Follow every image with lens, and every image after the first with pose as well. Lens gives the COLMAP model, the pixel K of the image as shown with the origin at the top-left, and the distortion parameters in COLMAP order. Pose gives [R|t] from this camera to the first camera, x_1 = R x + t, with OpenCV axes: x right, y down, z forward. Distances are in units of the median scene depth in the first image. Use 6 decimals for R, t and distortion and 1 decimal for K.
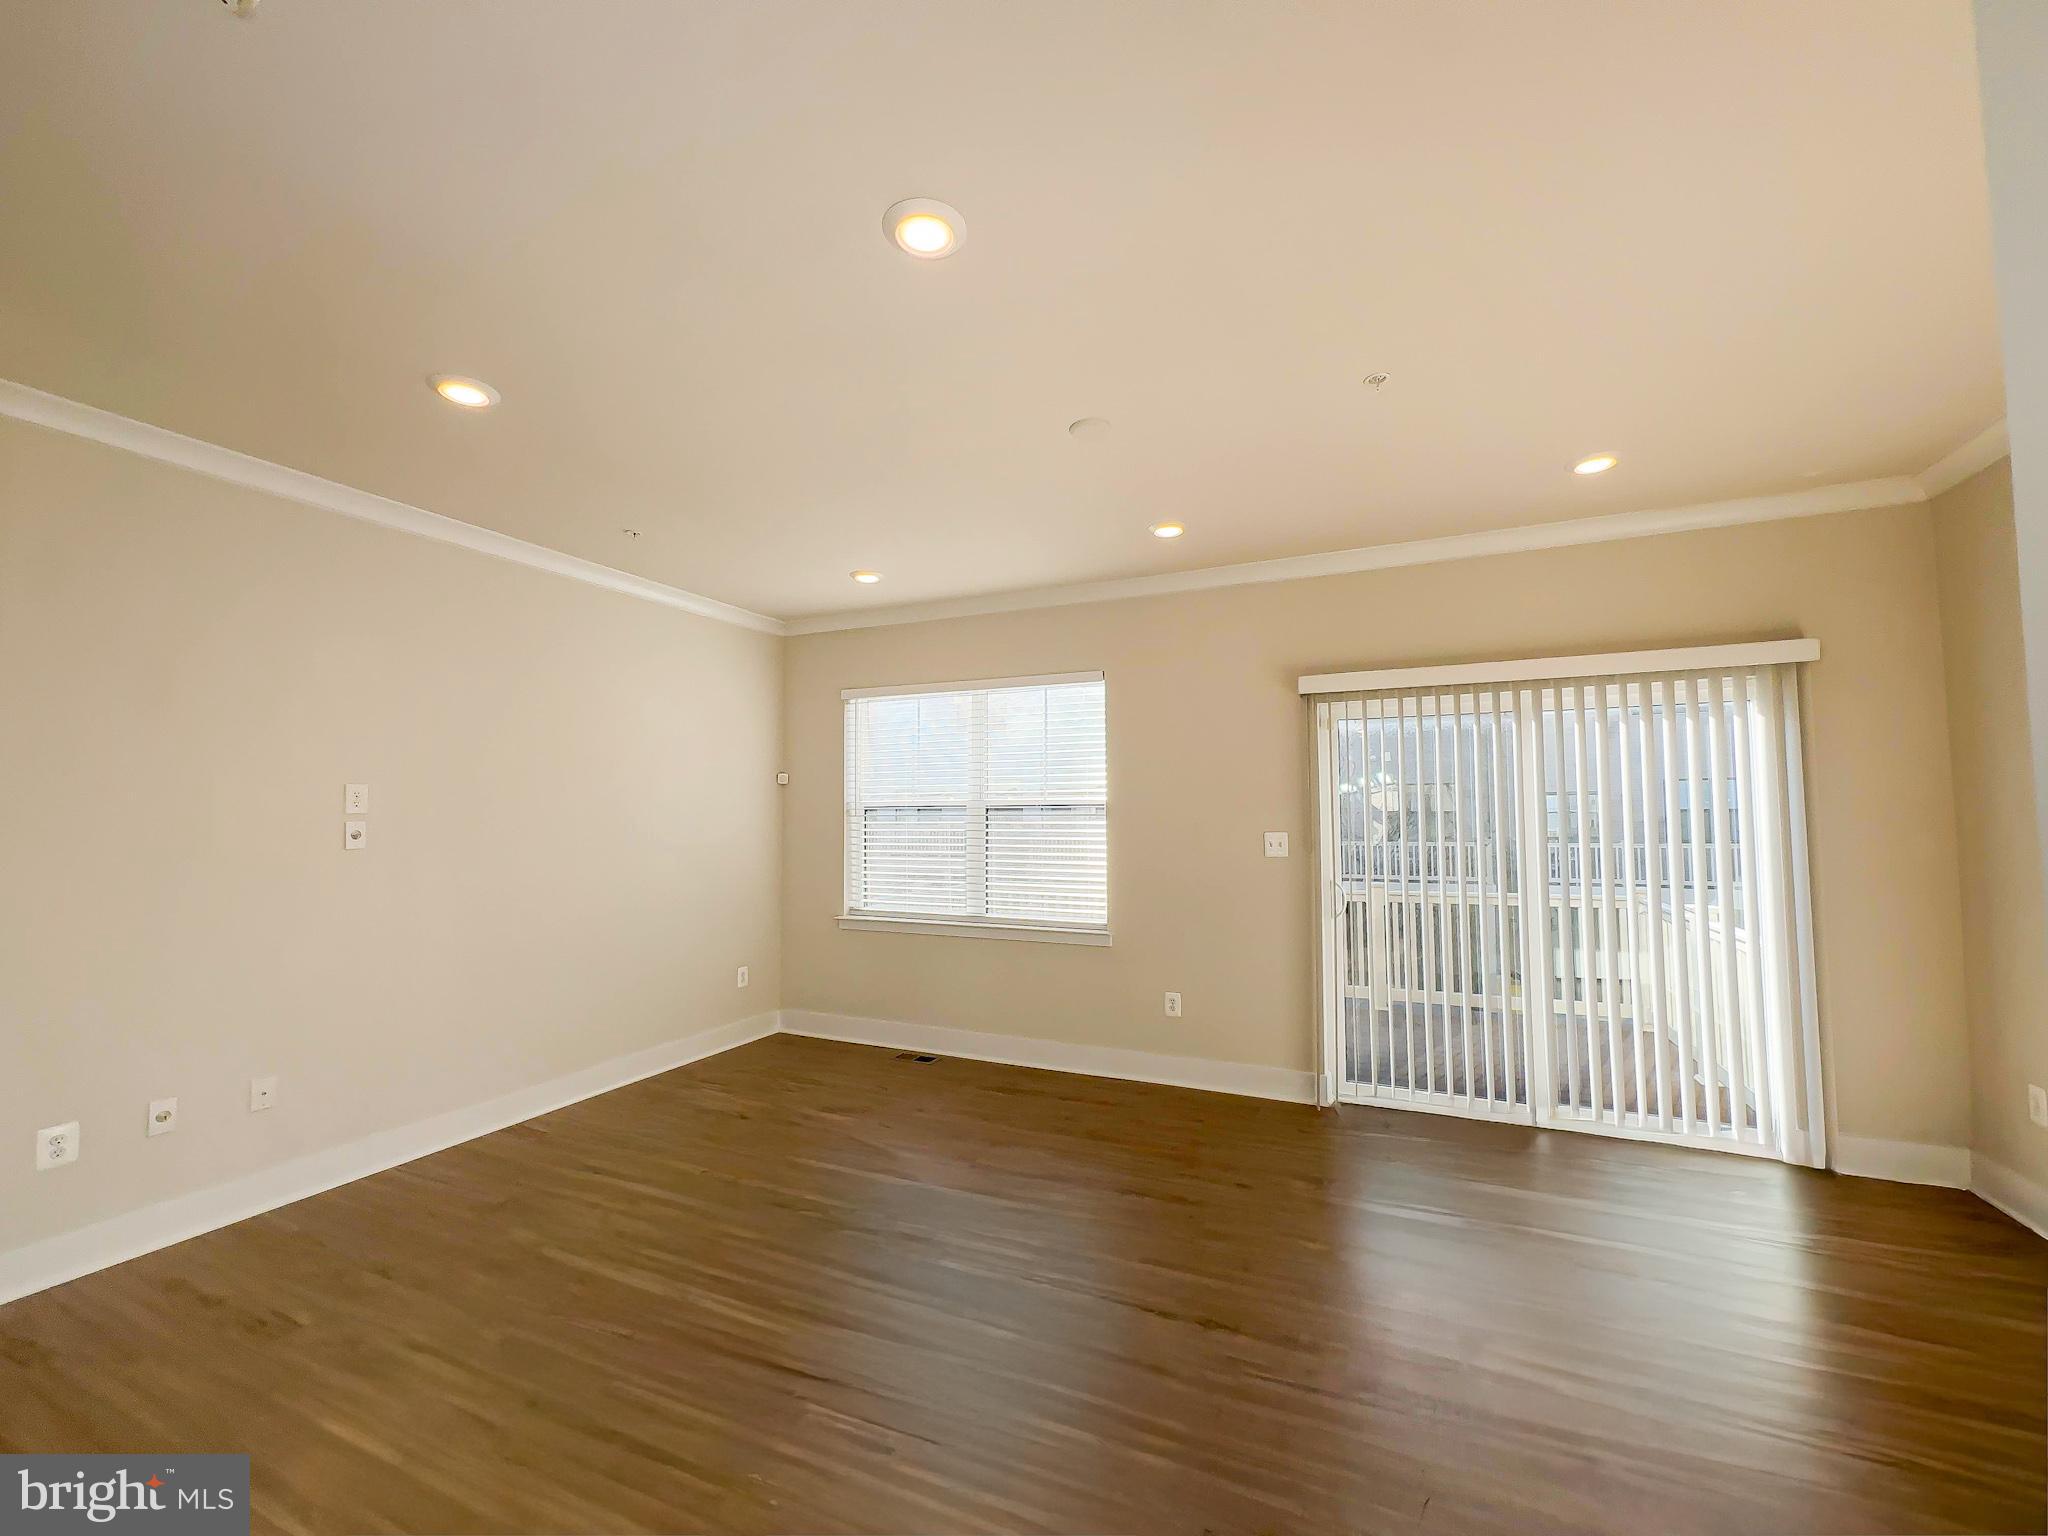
lens RADIAL K [[818.9, 0, 1023.4], [0, 818.9, 772.6], [0, 0, 1]] dist [-0.003519, 0.000714]
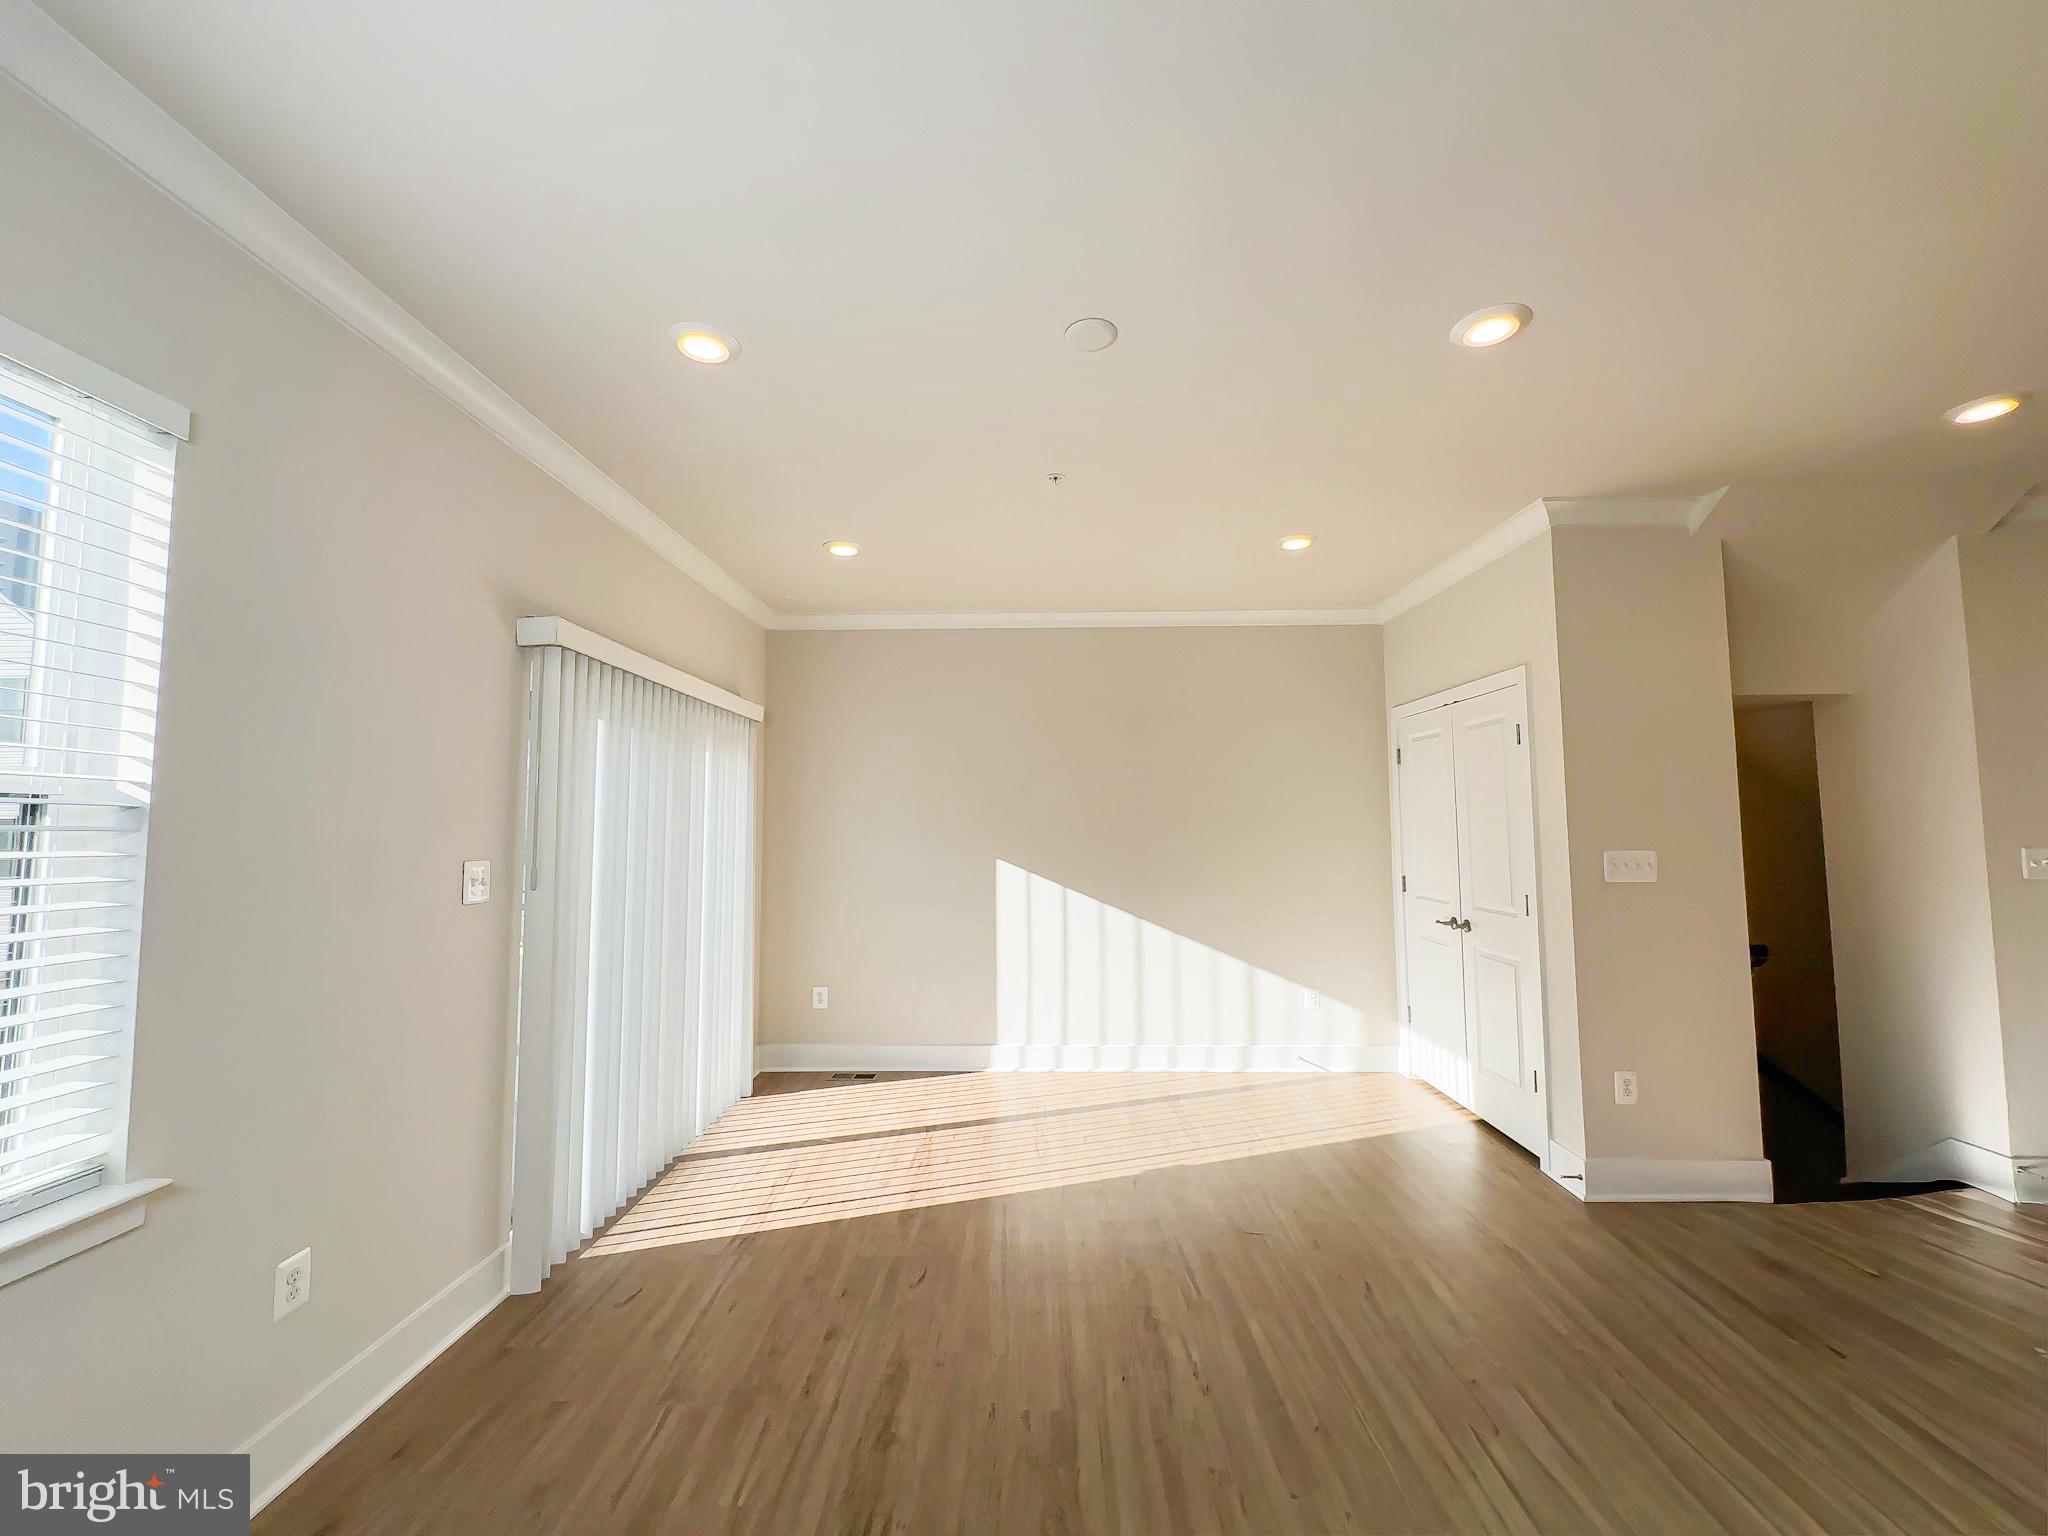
lens RADIAL K [[818.9, 0, 1023.4], [0, 818.9, 772.6], [0, 0, 1]] dist [-0.003519, 0.000714]
pose [[-0.400489, 0.070920, 0.913553, -0.371480], [-0.042669, 0.994475, -0.095908, 0.048771], [-0.915307, -0.077391, -0.395250, 0.857861]]
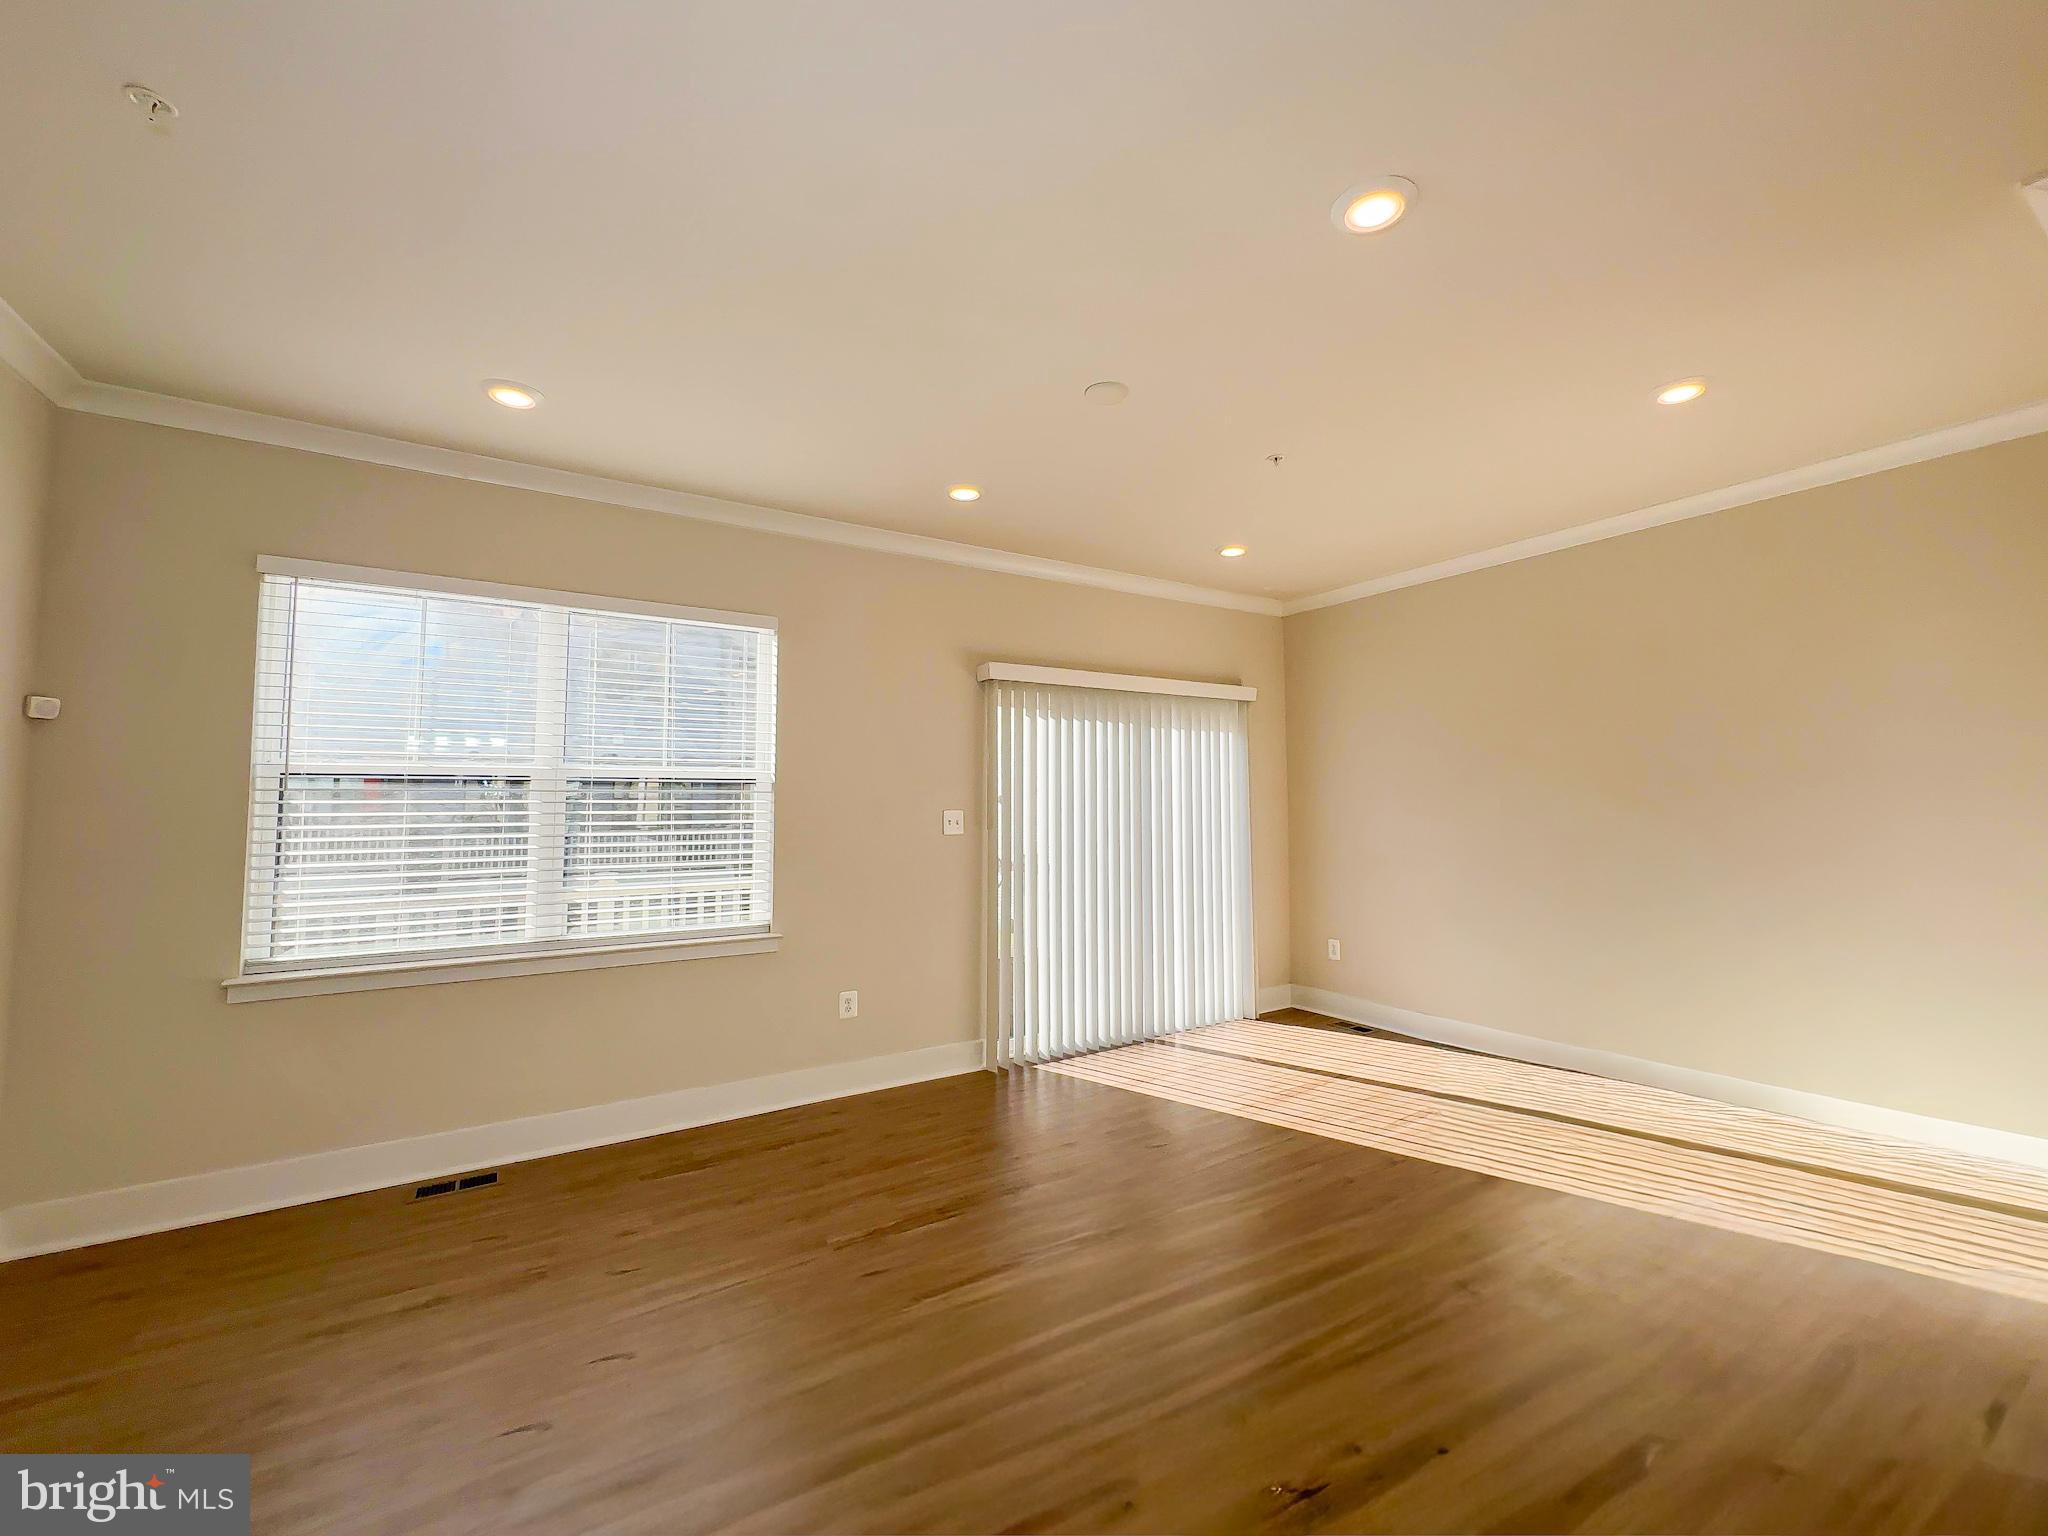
lens RADIAL K [[848.9, 0, 1063.3], [0, 848.9, 744.8], [0, 0, 1]] dist [0.000143, 0.000604]
pose [[0.529389, 0.061261, 0.846165, -0.502614], [-0.043603, 0.998036, -0.044976, 0.032359], [-0.847258, -0.013086, 0.531020, 0.318458]]
